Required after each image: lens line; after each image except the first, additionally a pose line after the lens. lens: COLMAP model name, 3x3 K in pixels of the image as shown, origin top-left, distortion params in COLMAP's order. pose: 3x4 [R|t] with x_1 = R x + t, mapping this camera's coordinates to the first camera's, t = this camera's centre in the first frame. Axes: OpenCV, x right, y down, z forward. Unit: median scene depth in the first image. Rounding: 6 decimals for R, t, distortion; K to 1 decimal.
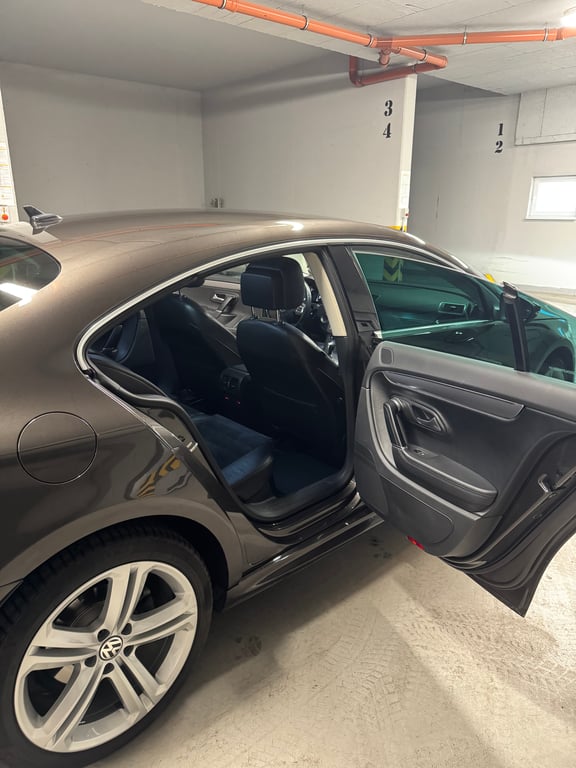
lens RADIAL K [[554.8, 0, 288.0], [0, 554.8, 384.0], [0, 0, 1]] dist [-0.003506, -0.001545]
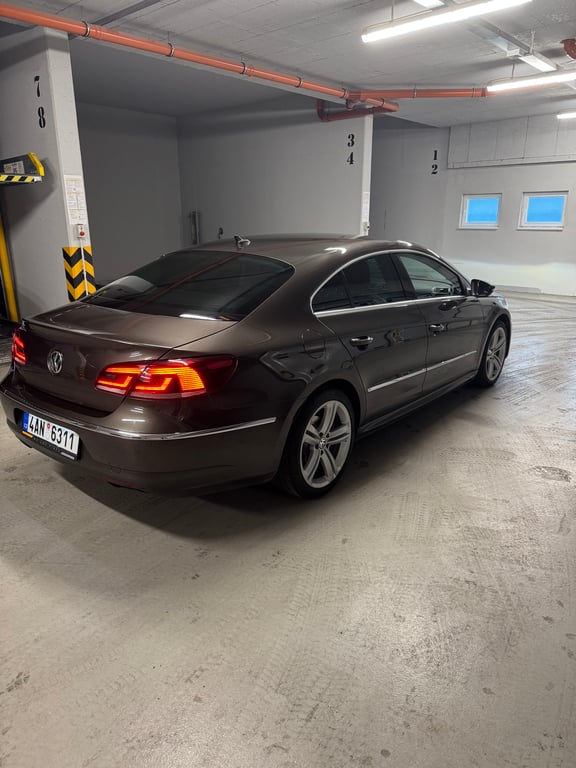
lens RADIAL K [[574.9, 0, 287.6], [0, 574.9, 397.5], [0, 0, 1]] dist [-0.005032, -0.005312]
pose [[0.990252, -0.044929, 0.131843, -0.158060], [0.044618, 0.998990, 0.005315, 0.060938], [-0.131949, 0.000619, 0.991256, -0.253068]]
